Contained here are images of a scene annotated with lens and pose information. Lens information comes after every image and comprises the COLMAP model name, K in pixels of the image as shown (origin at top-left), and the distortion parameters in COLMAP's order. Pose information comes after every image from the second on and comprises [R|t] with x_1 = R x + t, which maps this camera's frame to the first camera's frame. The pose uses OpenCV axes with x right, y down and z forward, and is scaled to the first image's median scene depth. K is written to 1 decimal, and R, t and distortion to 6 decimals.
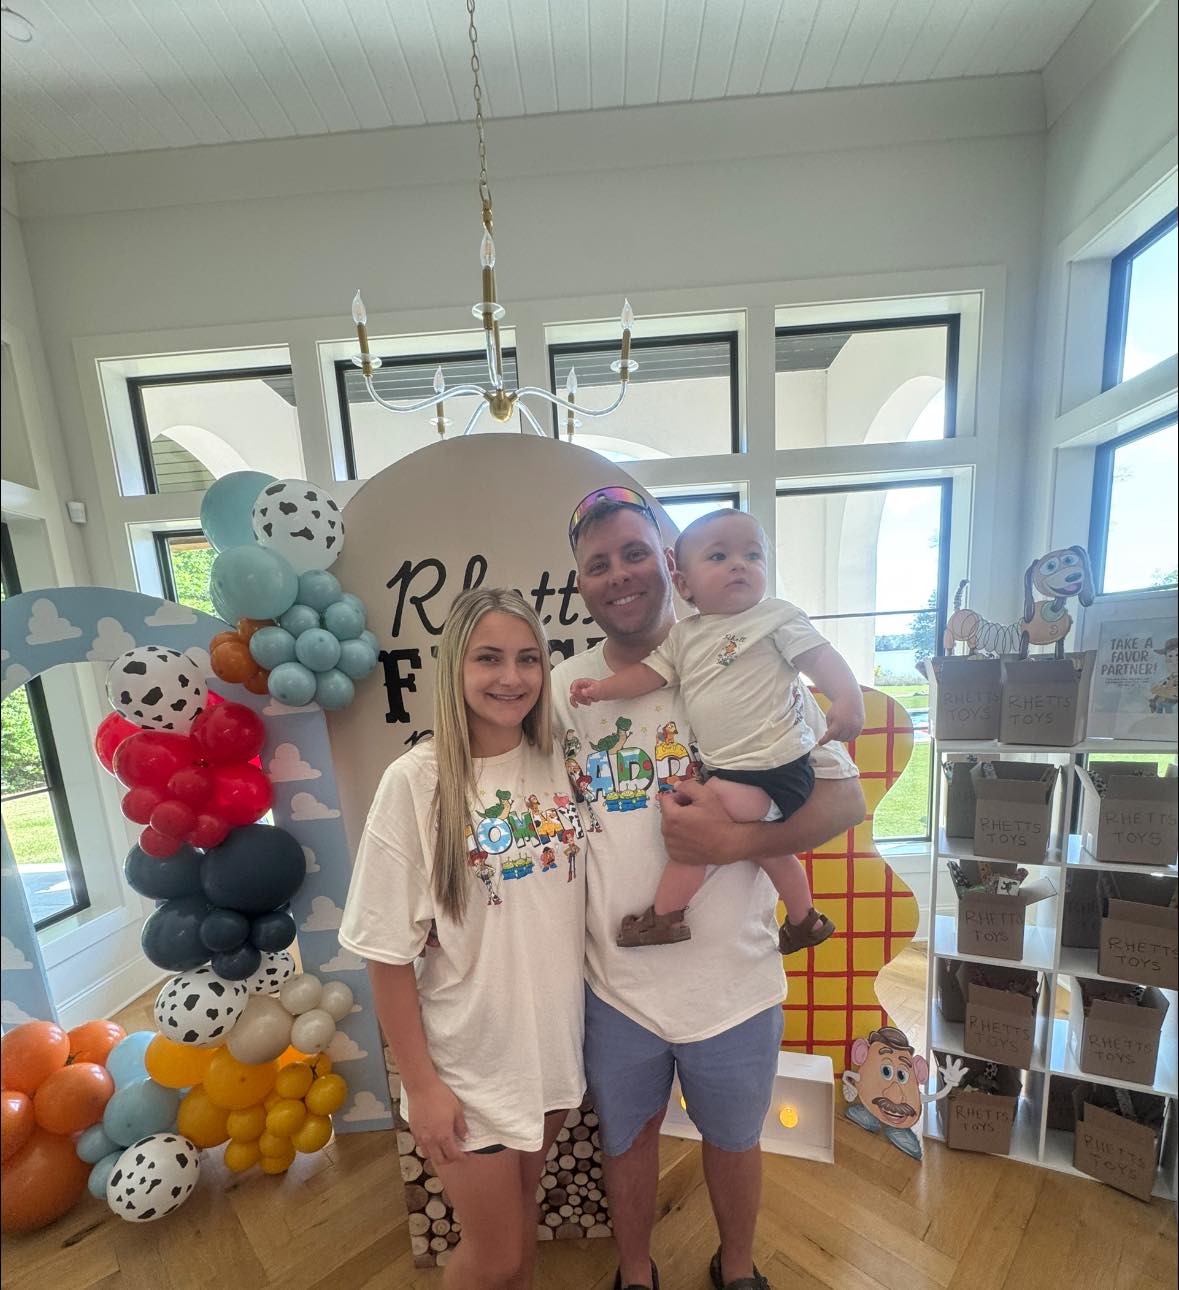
lens RADIAL K [[621.0, 0, 590.7], [0, 621.0, 778.9], [0, 0, 1]] dist [-0.003852, 0.000117]
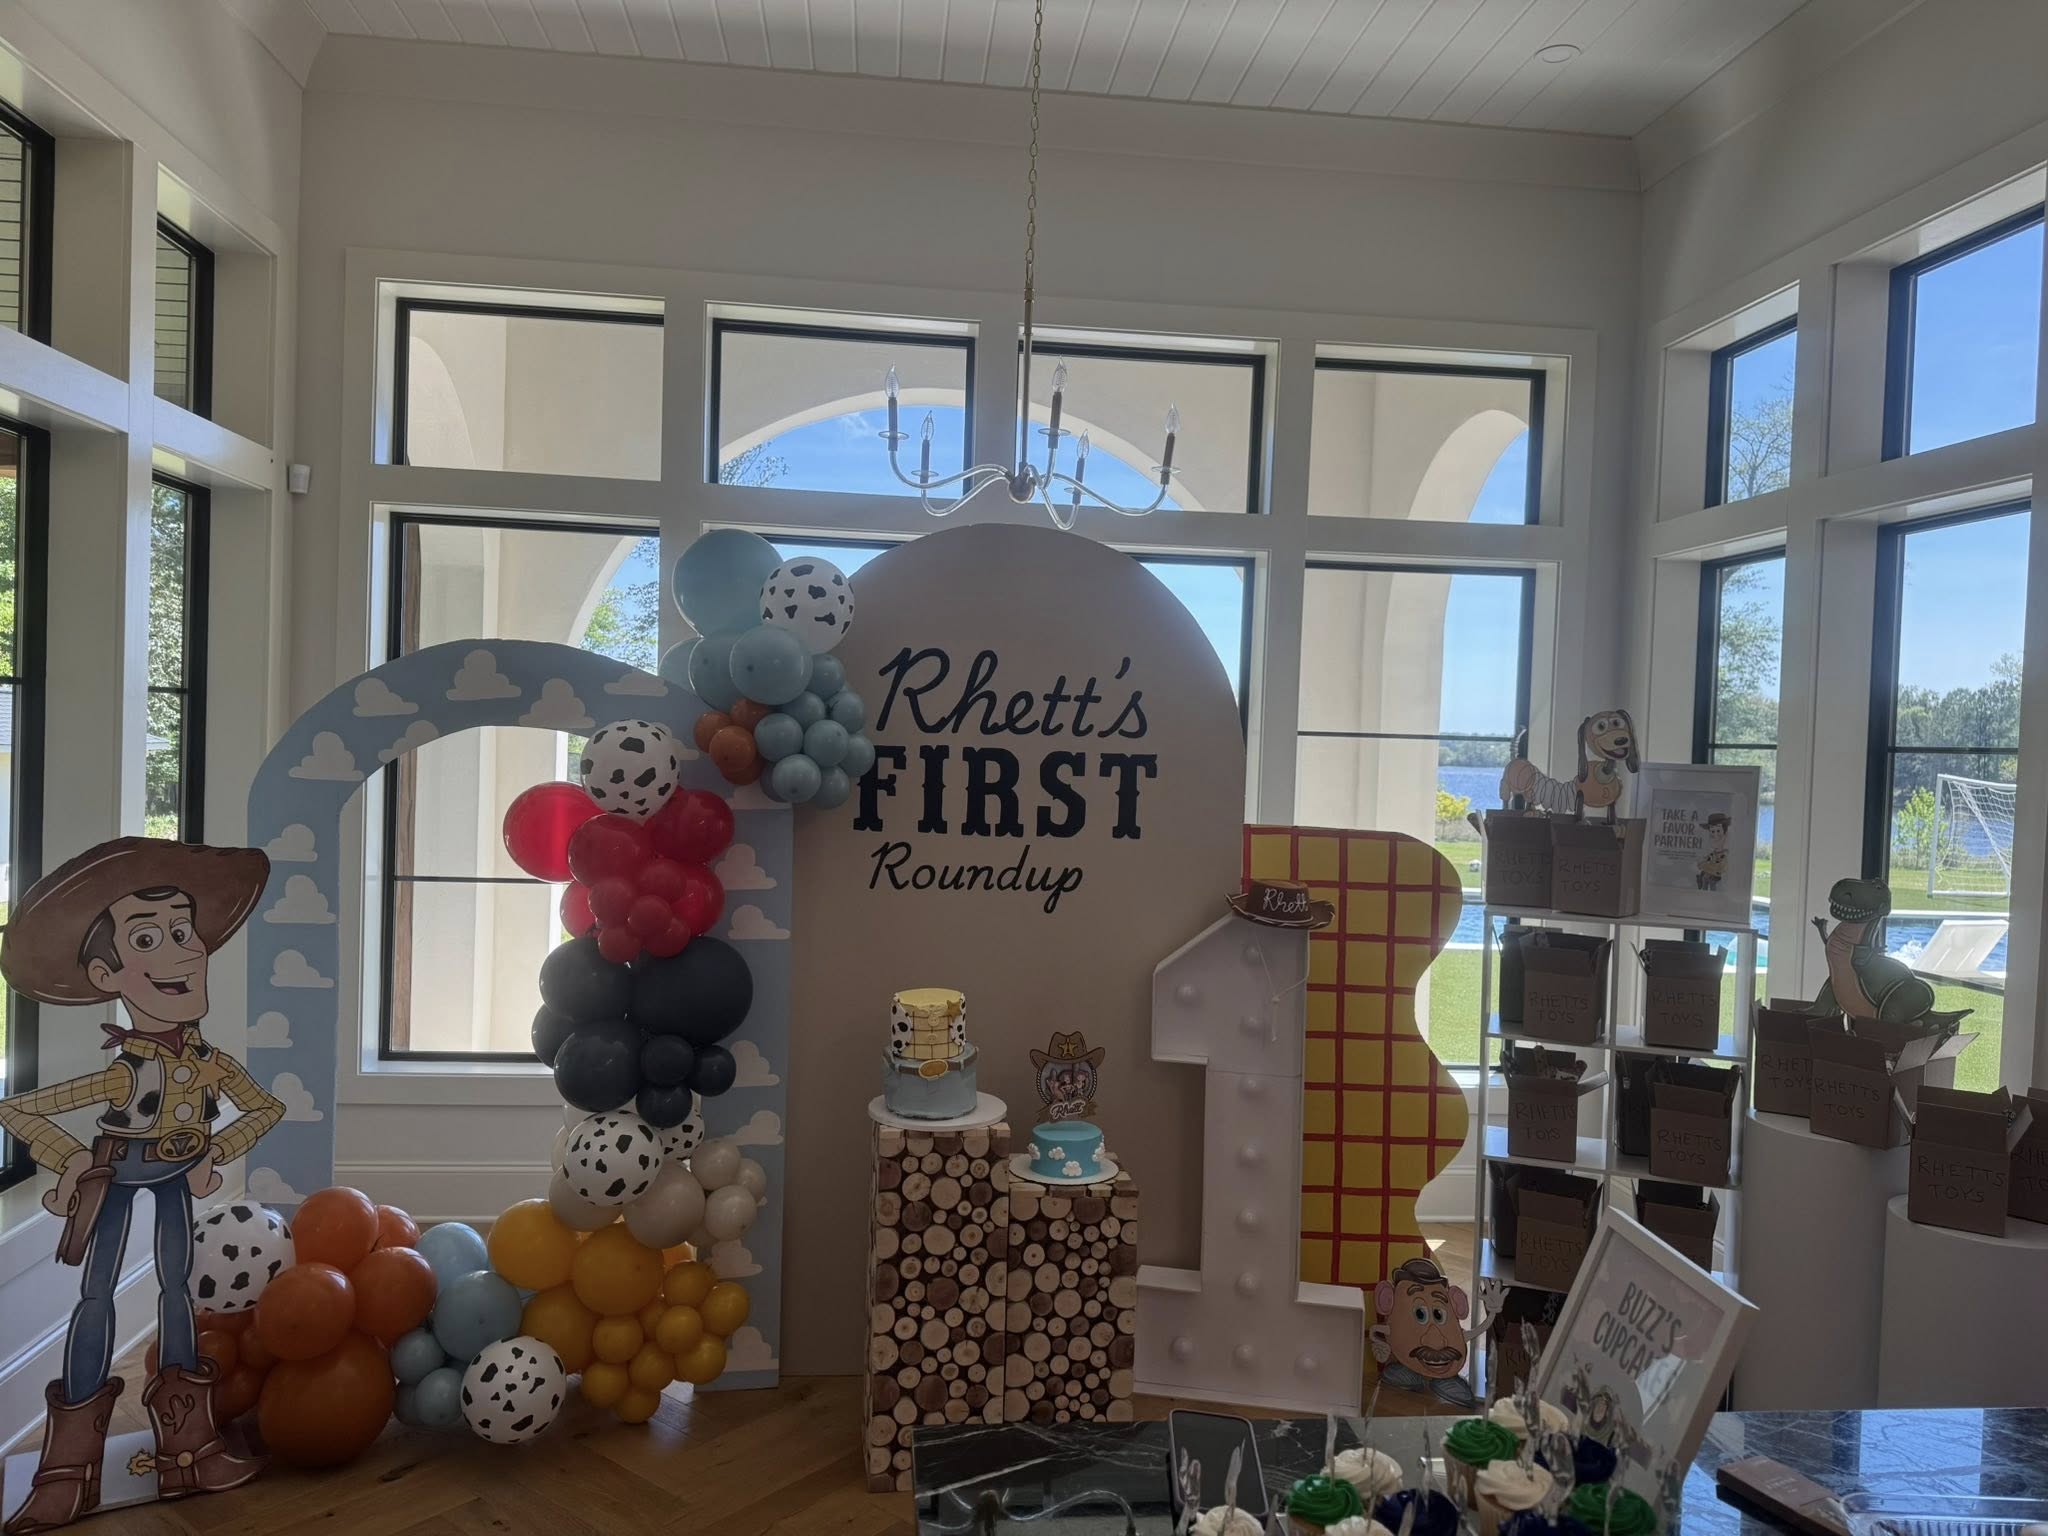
lens RADIAL K [[1317.5, 0, 1028.6], [0, 1317.5, 761.5], [0, 0, 1]] dist [0.072297, -0.051451]
pose [[0.989286, 0.091741, 0.113563, -0.342678], [-0.070841, 0.981830, -0.176041, 0.127846], [-0.127649, 0.166110, 0.977810, -0.861028]]
